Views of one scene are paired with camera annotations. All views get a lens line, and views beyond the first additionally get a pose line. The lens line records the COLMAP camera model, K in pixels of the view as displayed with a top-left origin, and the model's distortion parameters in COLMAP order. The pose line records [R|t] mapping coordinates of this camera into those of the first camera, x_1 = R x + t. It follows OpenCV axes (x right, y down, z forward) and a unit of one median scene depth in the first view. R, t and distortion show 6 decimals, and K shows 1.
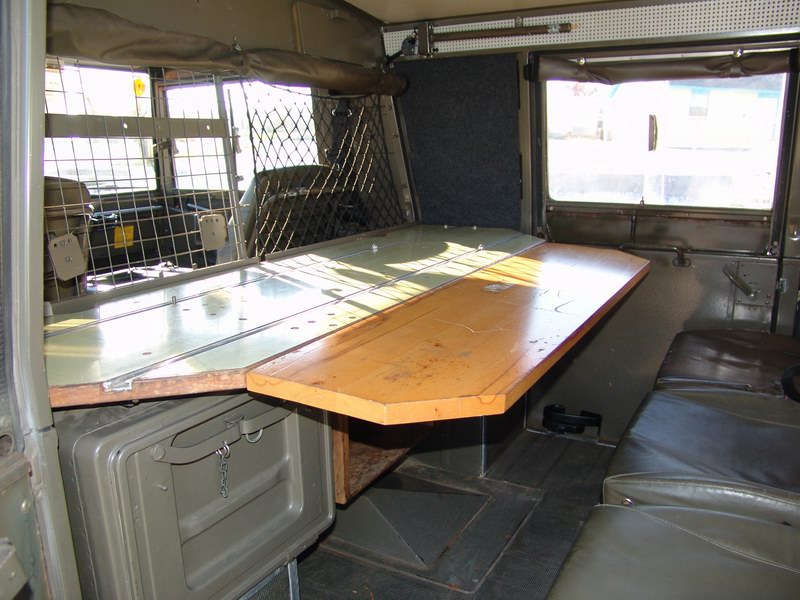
lens RADIAL K [[672.0, 0, 398.9], [0, 672.0, 303.6], [0, 0, 1]] dist [-0.155489, 0.131790]
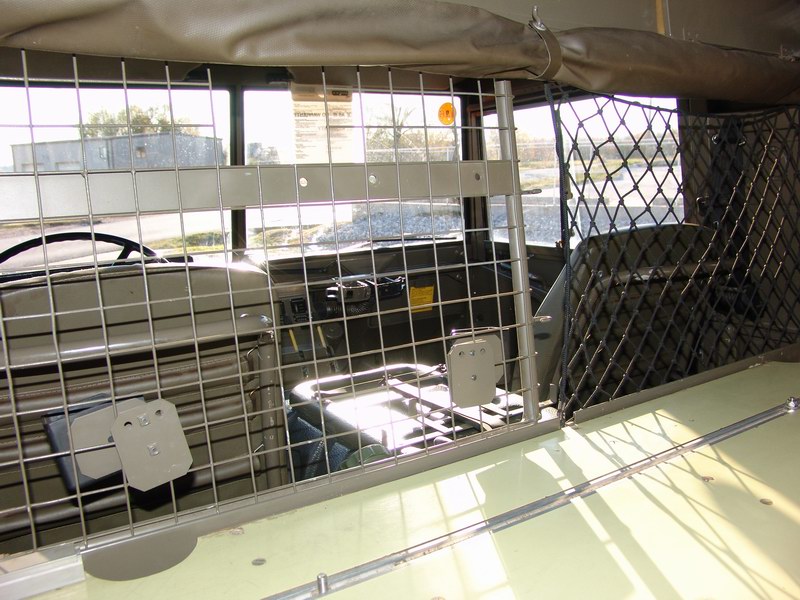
lens RADIAL K [[672.0, 0, 407.0], [0, 672.0, 297.2], [0, 0, 1]] dist [-0.155489, 0.131790]
pose [[0.874783, 0.062136, -0.480513, -0.054346], [-0.084344, 0.996130, -0.024739, -0.113764], [0.477116, 0.062170, 0.876638, 0.375711]]
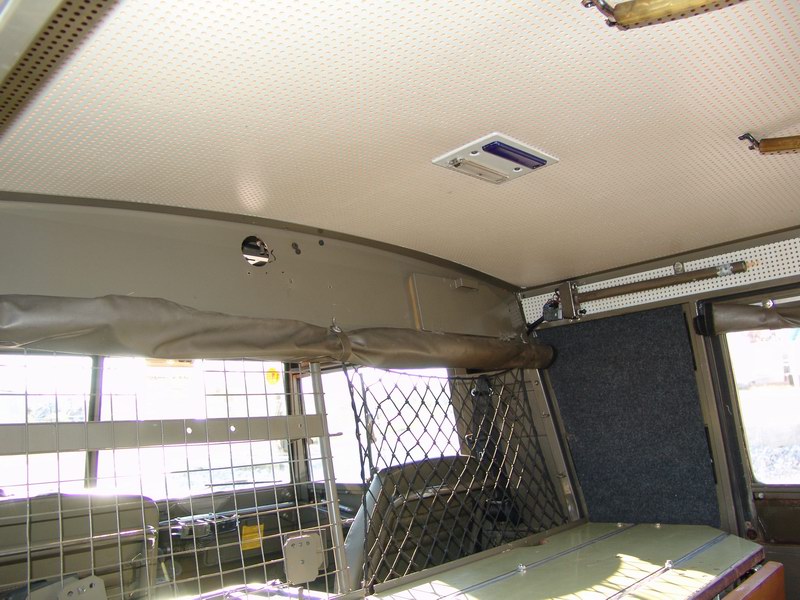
lens RADIAL K [[672.0, 0, 399.8], [0, 672.0, 301.9], [0, 0, 1]] dist [-0.155489, 0.131790]
pose [[0.966612, -0.102385, -0.234902, 0.030954], [0.002199, 0.919989, -0.391938, -0.062929], [0.256236, 0.378336, 0.889497, 0.176164]]
